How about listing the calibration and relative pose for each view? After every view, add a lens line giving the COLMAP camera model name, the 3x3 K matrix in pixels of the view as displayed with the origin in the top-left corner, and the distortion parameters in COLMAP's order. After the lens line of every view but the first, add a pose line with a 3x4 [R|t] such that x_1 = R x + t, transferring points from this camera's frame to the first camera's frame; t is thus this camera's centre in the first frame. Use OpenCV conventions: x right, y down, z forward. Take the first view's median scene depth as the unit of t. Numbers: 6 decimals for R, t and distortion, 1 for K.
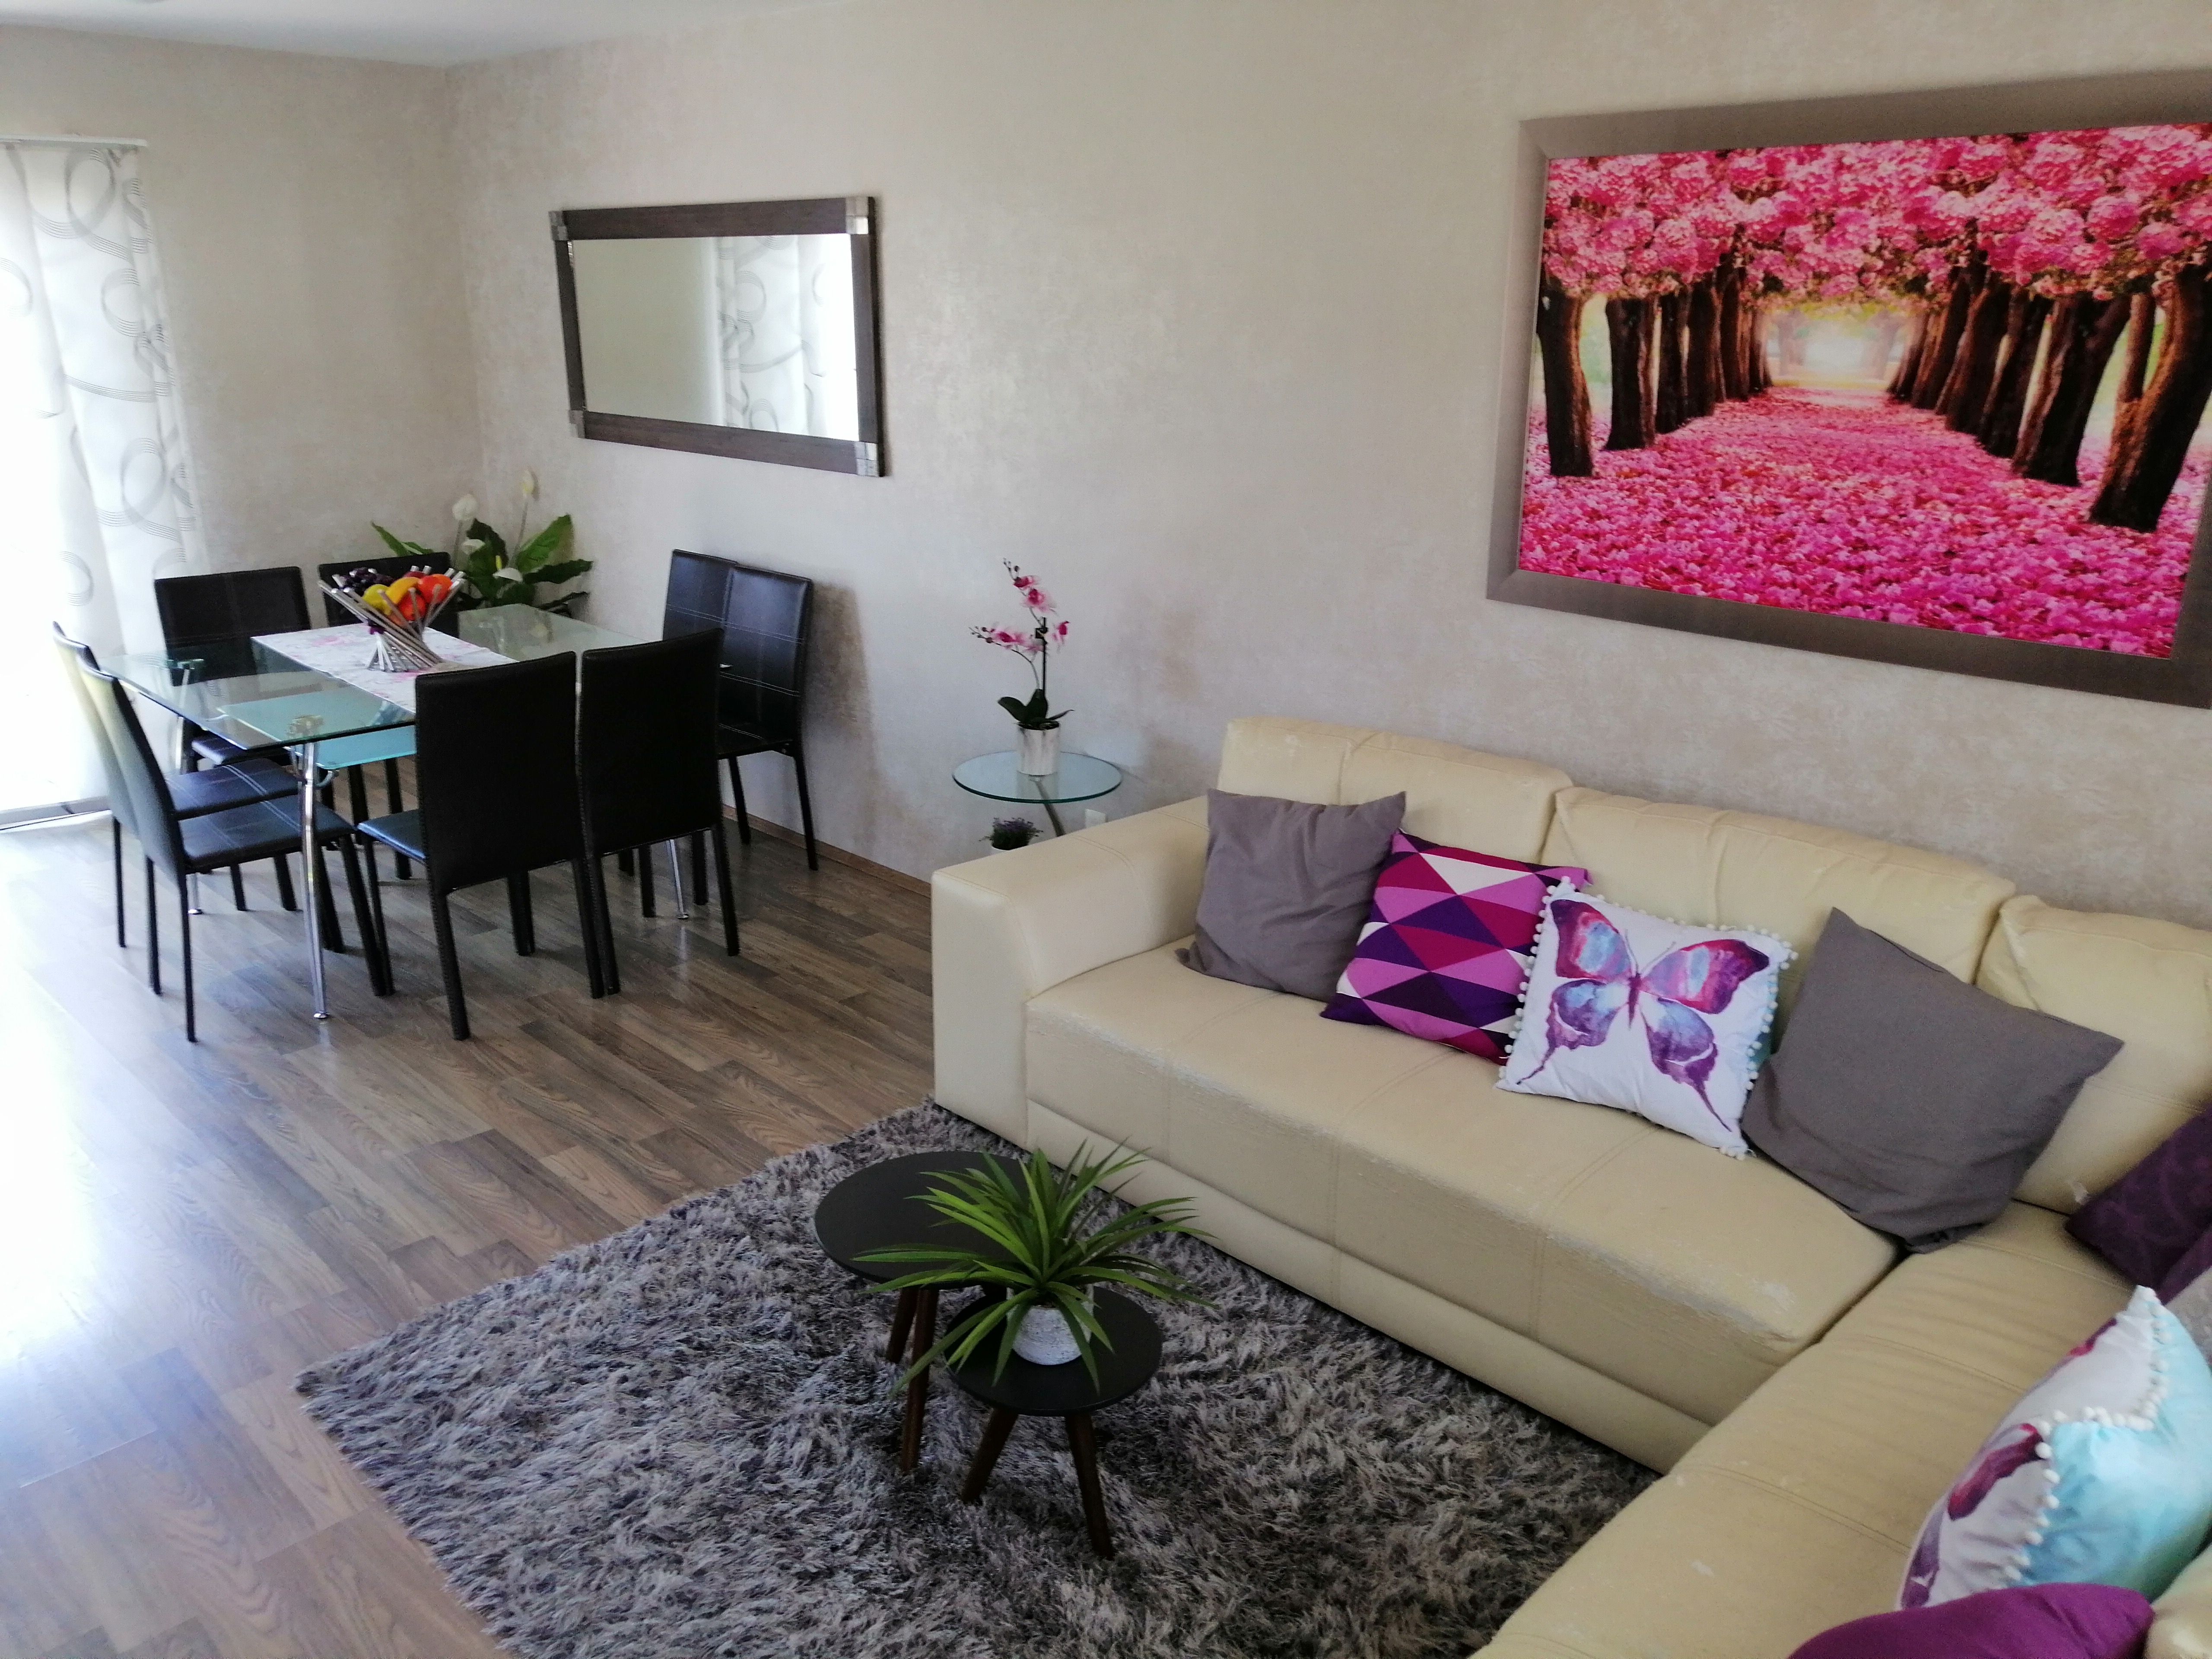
lens RADIAL K [[1706.3, 0, 1107.0], [0, 1706.3, 834.4], [0, 0, 1]] dist [-0.014181, 0.051156]
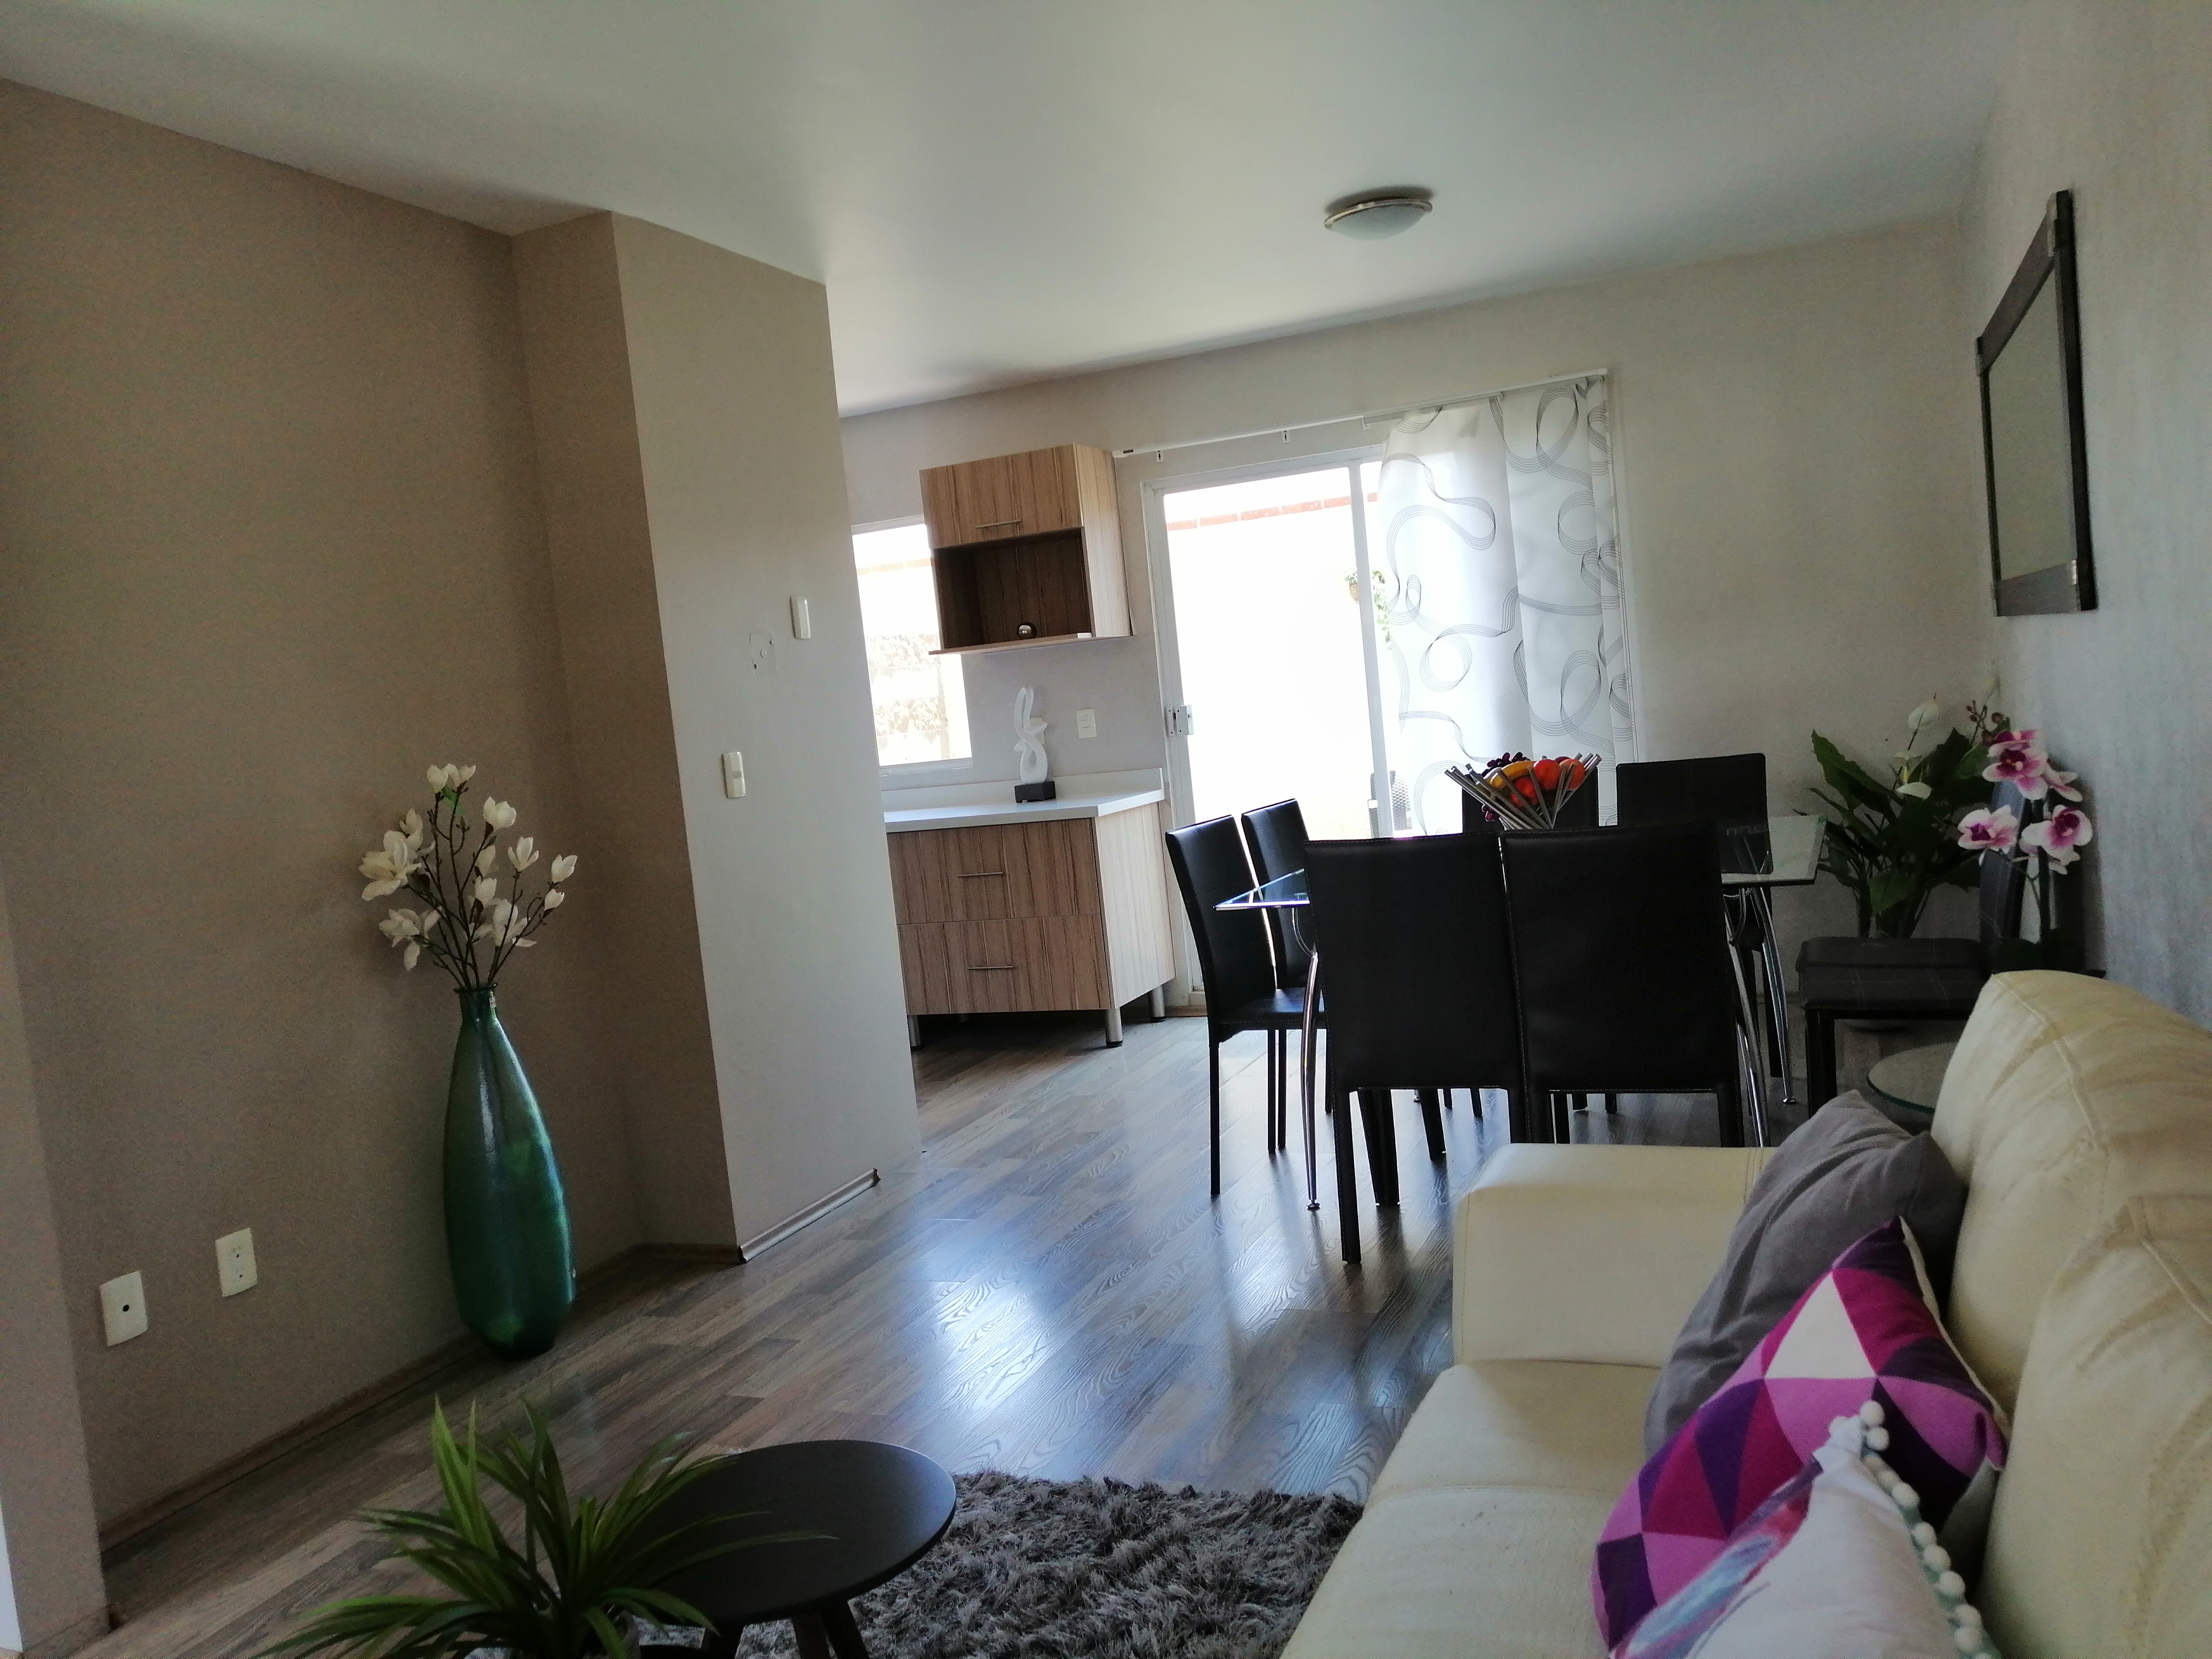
lens RADIAL K [[1706.3, 0, 1106.0], [0, 1706.3, 827.1], [0, 0, 1]] dist [-0.014181, 0.051156]
pose [[0.374598, 0.030552, -0.926684, 0.291045], [-0.196883, 0.979285, -0.047301, -0.024130], [0.906043, 0.200167, 0.372853, 0.394165]]
